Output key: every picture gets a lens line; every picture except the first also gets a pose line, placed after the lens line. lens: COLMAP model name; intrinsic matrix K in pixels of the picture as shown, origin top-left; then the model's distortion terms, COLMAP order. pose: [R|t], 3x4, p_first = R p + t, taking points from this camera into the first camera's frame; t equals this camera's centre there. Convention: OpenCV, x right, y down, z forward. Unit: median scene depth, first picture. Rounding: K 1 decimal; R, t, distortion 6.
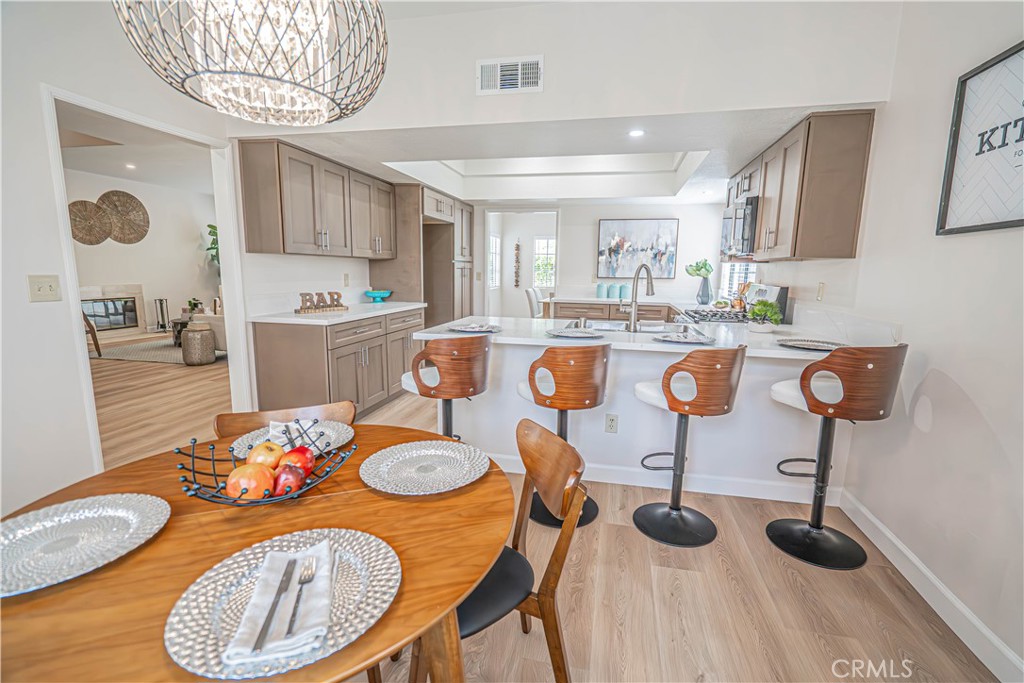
lens RADIAL K [[456.1, 0, 516.2], [0, 456.1, 344.7], [0, 0, 1]] dist [-0.003932, -0.000178]
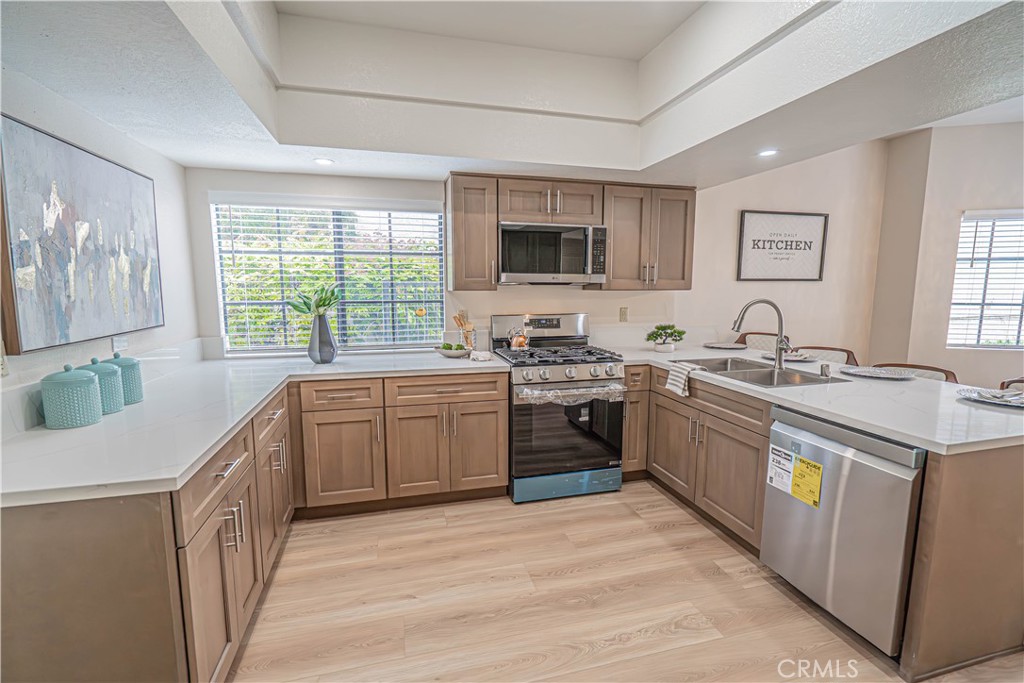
lens RADIAL K [[460.8, 0, 511.9], [0, 460.8, 344.2], [0, 0, 1]] dist [-0.009671, 0.000361]
pose [[-0.452182, -0.129388, 0.882491, -0.160266], [0.138128, 0.967327, 0.212603, -0.170258], [-0.881165, 0.218032, -0.419535, 0.883510]]
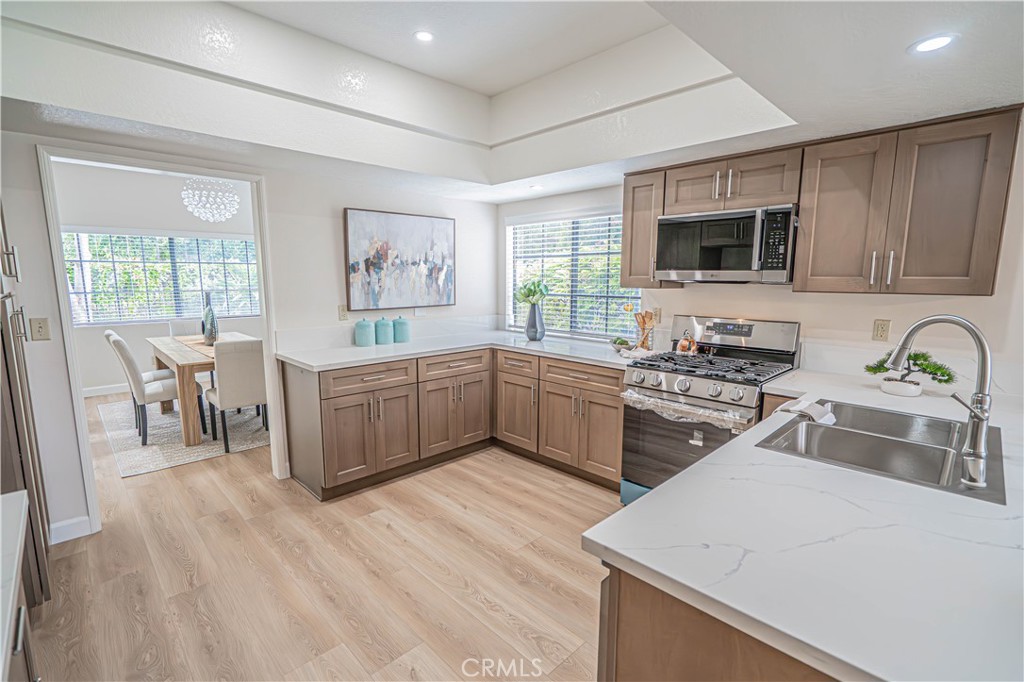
lens RADIAL K [[467.8, 0, 513.1], [0, 467.8, 344.8], [0, 0, 1]] dist [-0.005505, 0.001053]
pose [[0.553568, -0.134118, 0.821934, -0.196502], [0.142337, 0.987662, 0.065297, -0.116225], [-0.820550, 0.080845, 0.565828, 0.517278]]
